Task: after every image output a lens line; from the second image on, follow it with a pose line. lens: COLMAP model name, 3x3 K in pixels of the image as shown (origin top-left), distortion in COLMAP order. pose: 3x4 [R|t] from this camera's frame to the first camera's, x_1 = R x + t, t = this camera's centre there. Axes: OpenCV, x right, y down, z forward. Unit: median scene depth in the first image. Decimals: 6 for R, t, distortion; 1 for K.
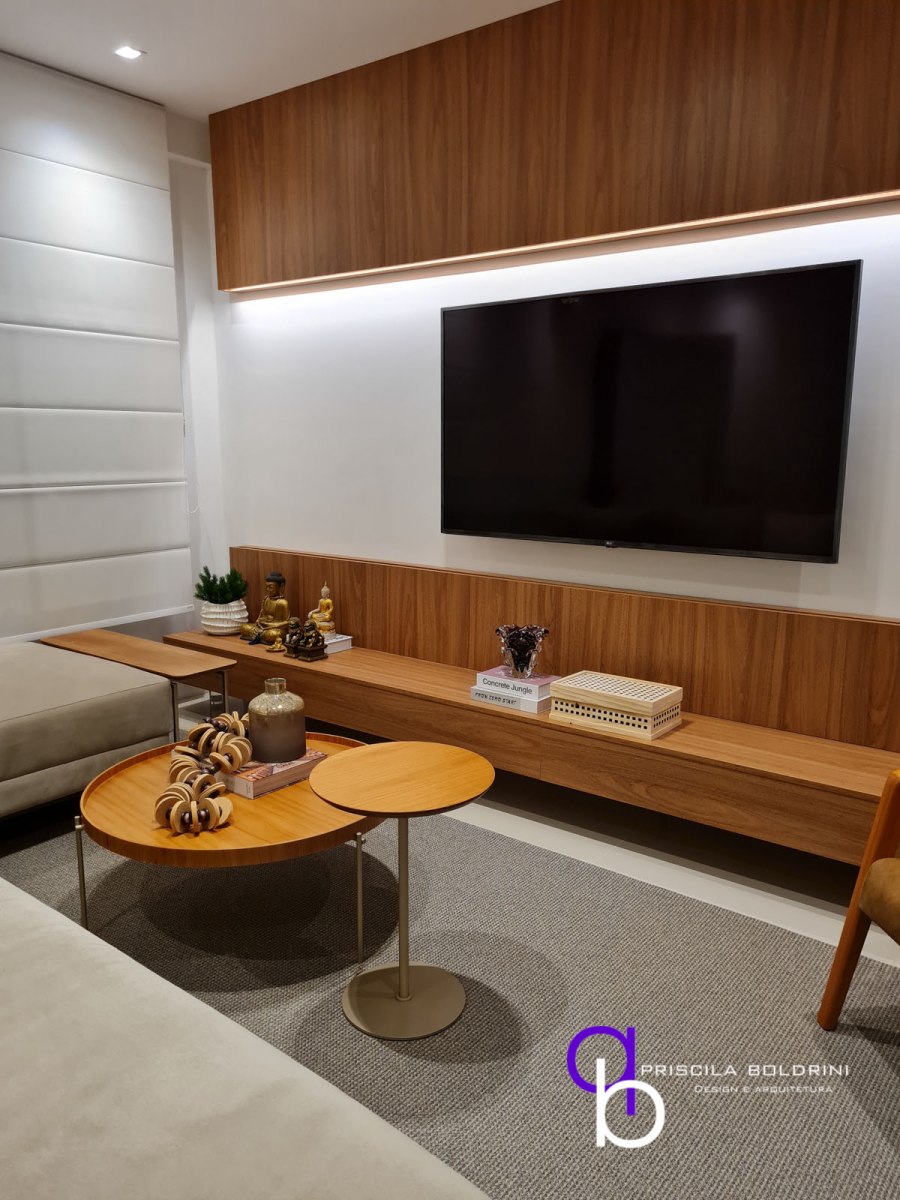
lens RADIAL K [[907.2, 0, 445.6], [0, 907.2, 601.6], [0, 0, 1]] dist [0.030439, -0.027443]
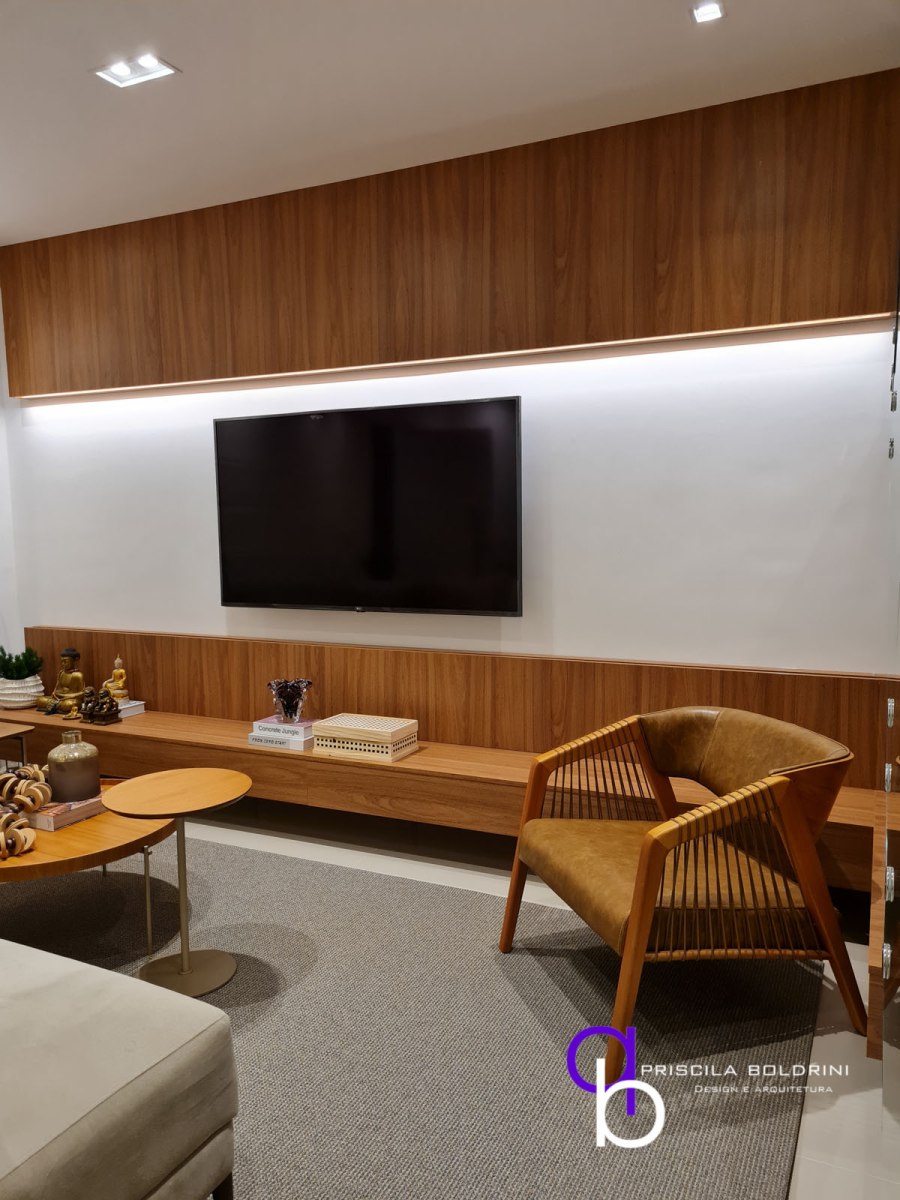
lens RADIAL K [[907.2, 0, 455.1], [0, 907.2, 604.5], [0, 0, 1]] dist [0.030439, -0.027443]
pose [[0.976348, -0.037827, 0.212872, 0.047101], [0.054161, 0.995974, -0.071432, 0.026188], [-0.209313, 0.081272, 0.974466, -0.240334]]
